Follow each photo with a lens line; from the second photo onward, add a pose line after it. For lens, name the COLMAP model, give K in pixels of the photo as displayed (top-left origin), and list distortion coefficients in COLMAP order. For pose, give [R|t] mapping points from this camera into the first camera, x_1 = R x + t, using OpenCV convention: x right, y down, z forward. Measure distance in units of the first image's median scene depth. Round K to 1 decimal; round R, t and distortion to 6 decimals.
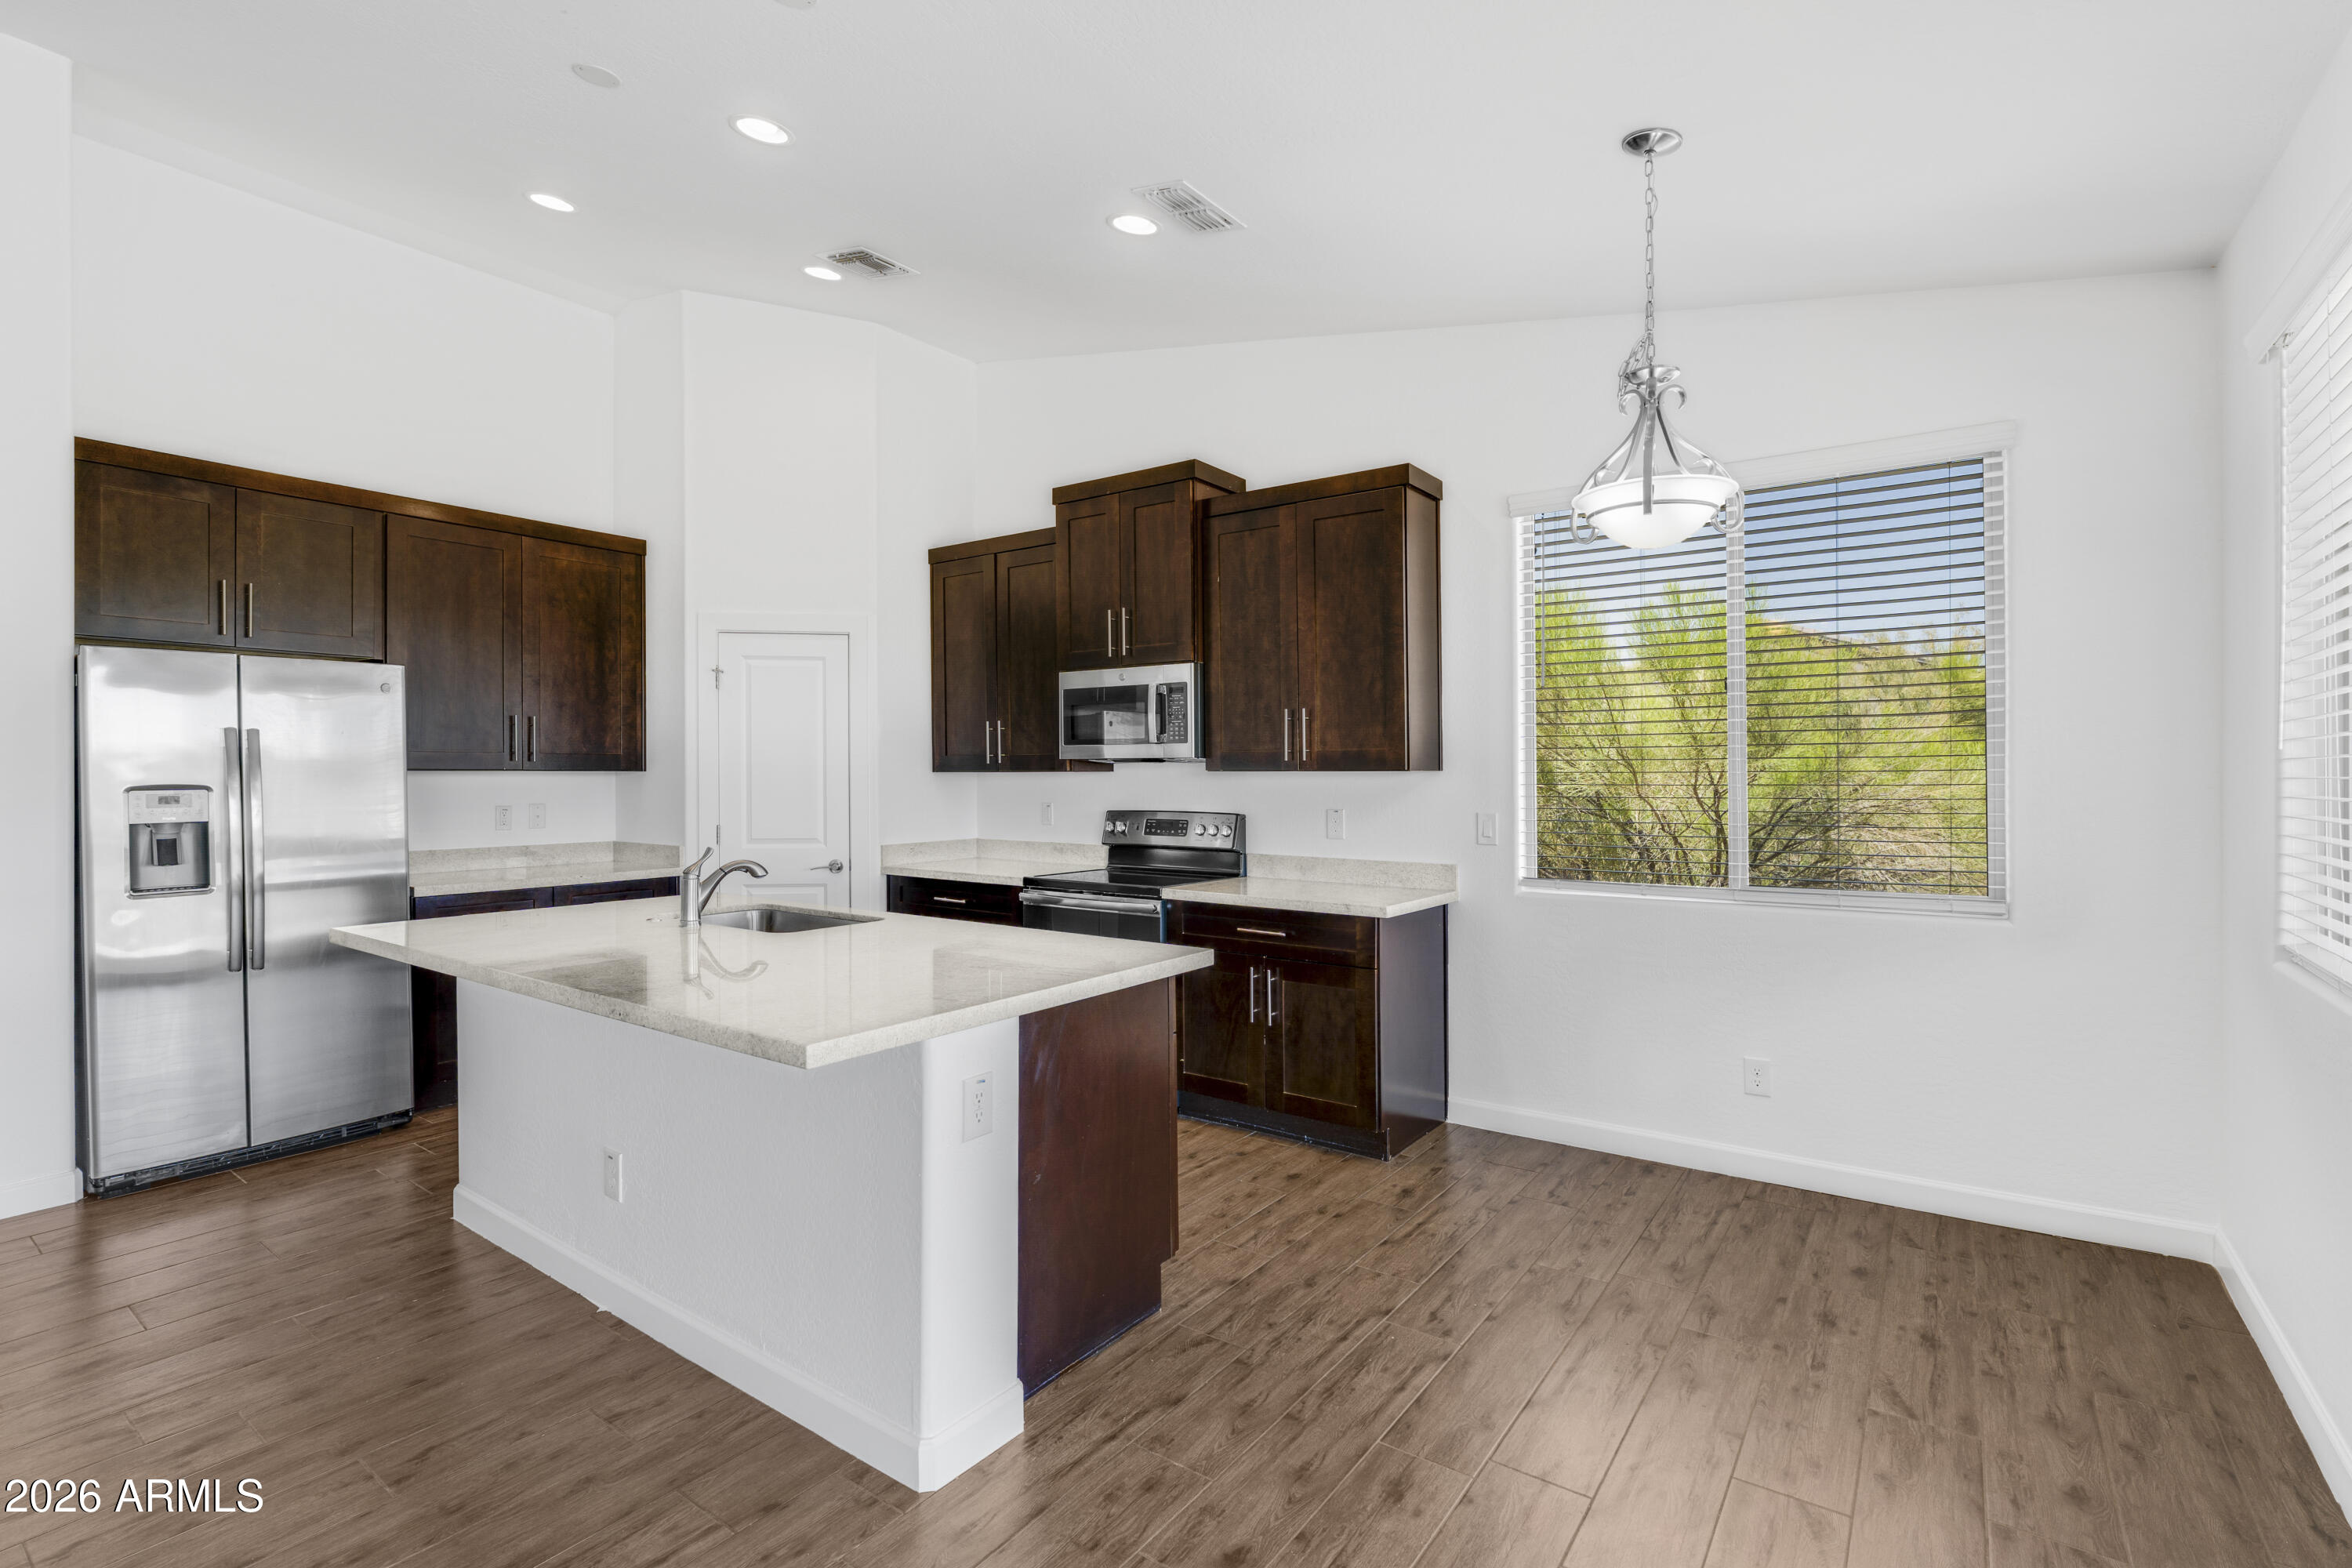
lens RADIAL K [[1104.9, 0, 1187.0], [0, 1104.9, 770.7], [0, 0, 1]] dist [-0.002605, -0.000705]
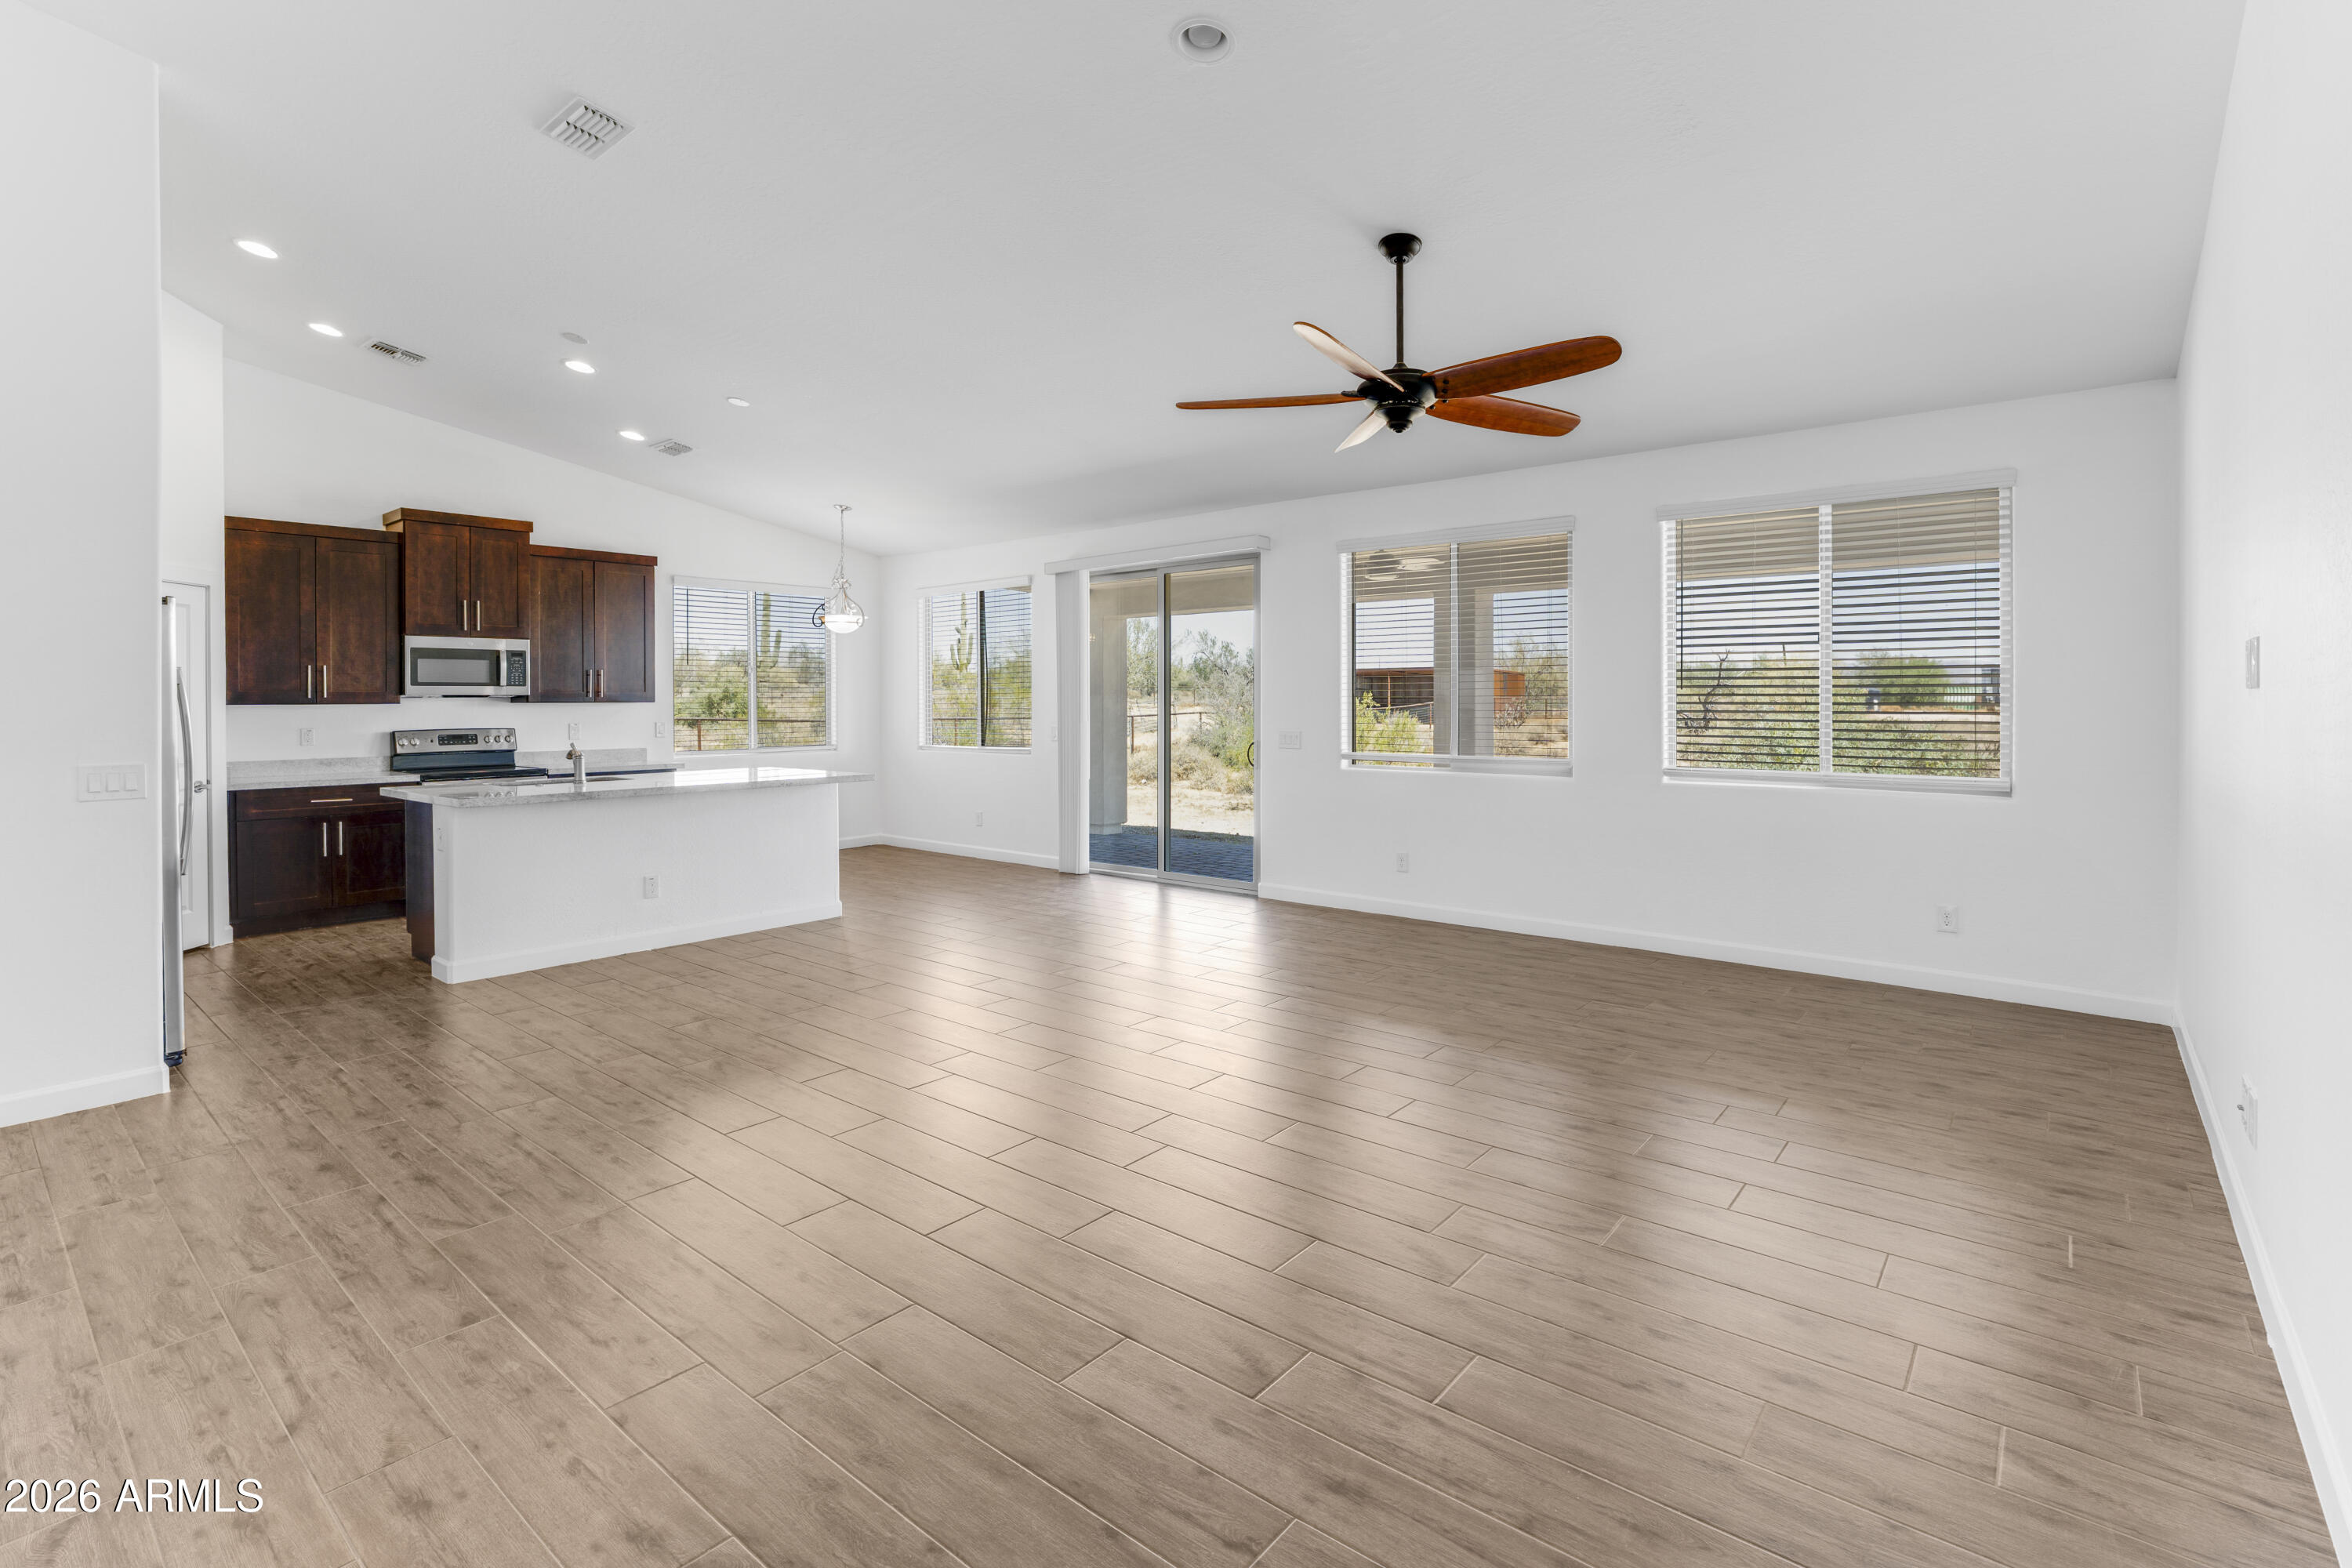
lens RADIAL K [[1066.4, 0, 1185.6], [0, 1066.4, 758.6], [0, 0, 1]] dist [-0.004511, -0.000341]
pose [[0.063540, -0.051984, 0.996624, -1.566257], [0.001713, 0.998647, 0.051980, 0.002234], [-0.997978, -0.001595, 0.063543, -0.118643]]
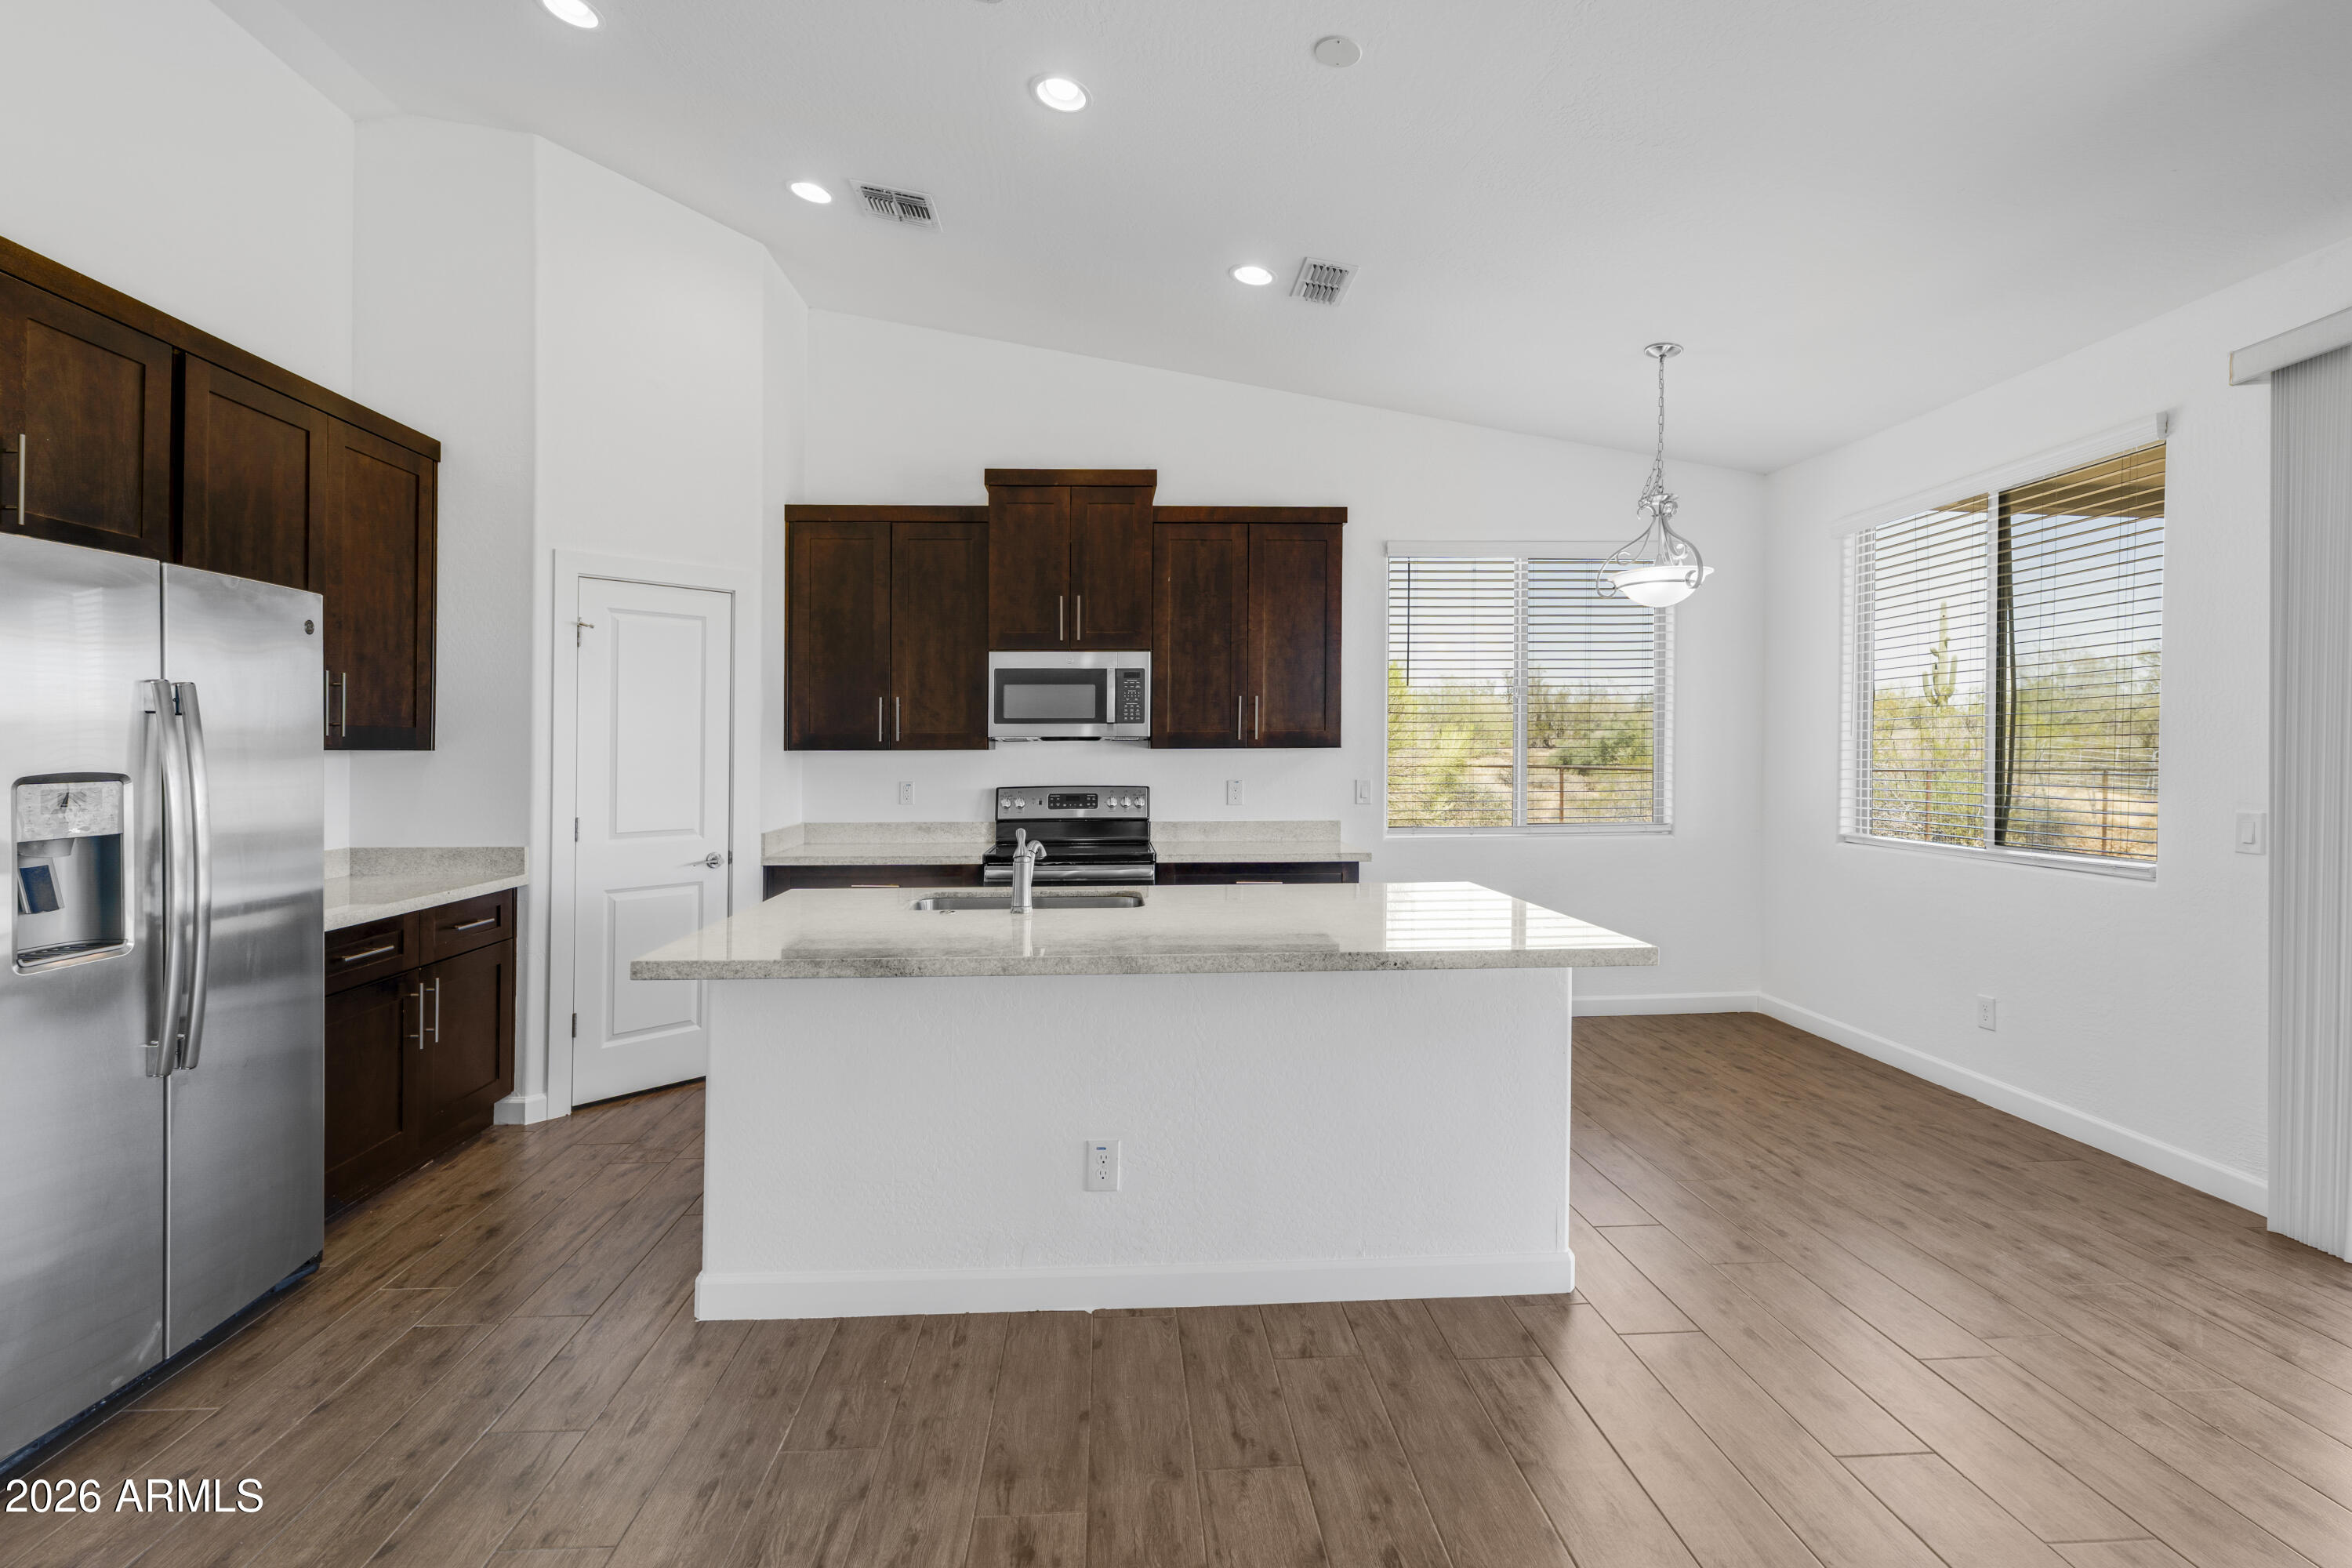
lens RADIAL K [[1066.4, 0, 1185.6], [0, 1066.4, 758.6], [0, 0, 1]] dist [-0.004511, -0.000341]
pose [[0.774543, -0.007540, 0.632476, -0.641445], [0.002692, 0.999959, 0.008625, 0.001170], [-0.632516, -0.004978, 0.774532, 0.141784]]
